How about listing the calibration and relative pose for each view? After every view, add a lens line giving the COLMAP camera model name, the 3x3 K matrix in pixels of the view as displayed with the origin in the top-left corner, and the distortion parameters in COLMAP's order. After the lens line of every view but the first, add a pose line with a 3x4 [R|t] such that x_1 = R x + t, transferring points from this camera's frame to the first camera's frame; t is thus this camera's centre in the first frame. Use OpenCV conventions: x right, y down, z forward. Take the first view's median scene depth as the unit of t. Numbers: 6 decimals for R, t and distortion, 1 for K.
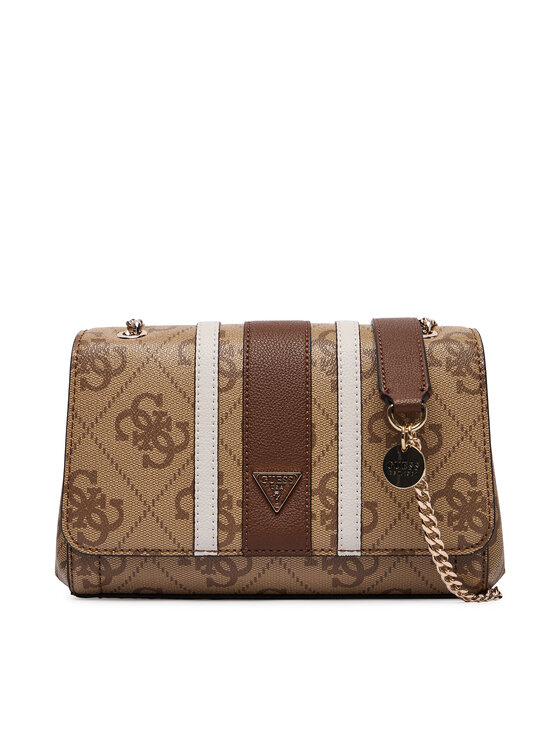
lens RADIAL K [[1489.5, 0, 281.1], [0, 1489.5, 373.8], [0, 0, 1]] dist [-0.020114, 0.000000]
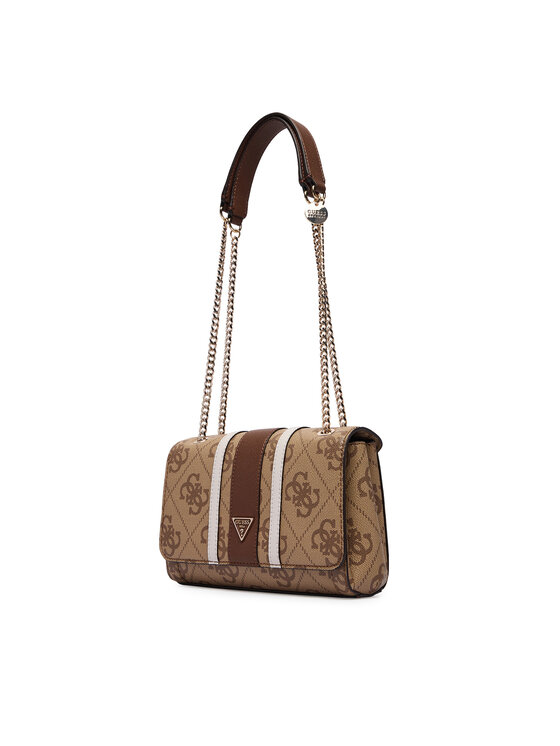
lens RADIAL K [[1058.3, 0, 279.1], [0, 1058.3, 372.9], [0, 0, 1]] dist [-0.175749, 0.000000]
pose [[0.738654, -0.083655, -0.668874, 0.861591], [0.029538, 0.995333, -0.091866, 0.012467], [0.673437, 0.048100, 0.737678, 0.116670]]
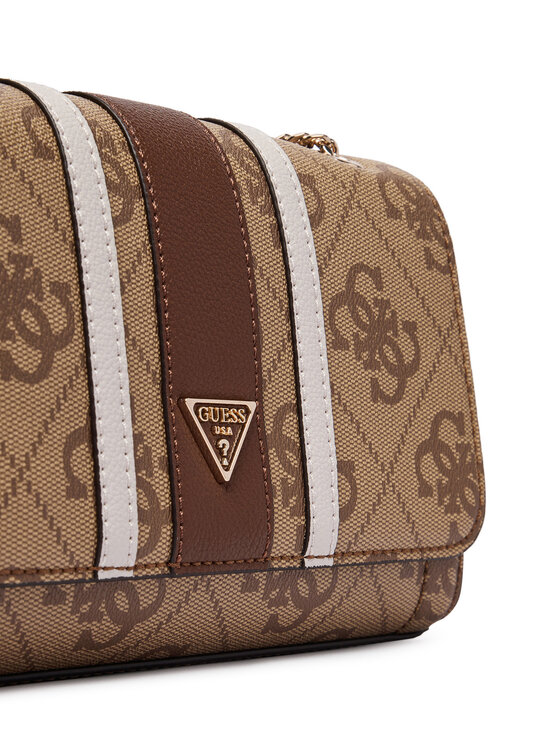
lens RADIAL K [[1787.2, 0, 279.1], [0, 1787.2, 373.1], [0, 0, 1]] dist [-0.003434, 0.000000]
pose [[0.691323, 0.037342, 0.721581, -0.408443], [-0.018654, 0.999253, -0.033839, 0.076776], [-0.722305, 0.009933, 0.691503, 0.584729]]
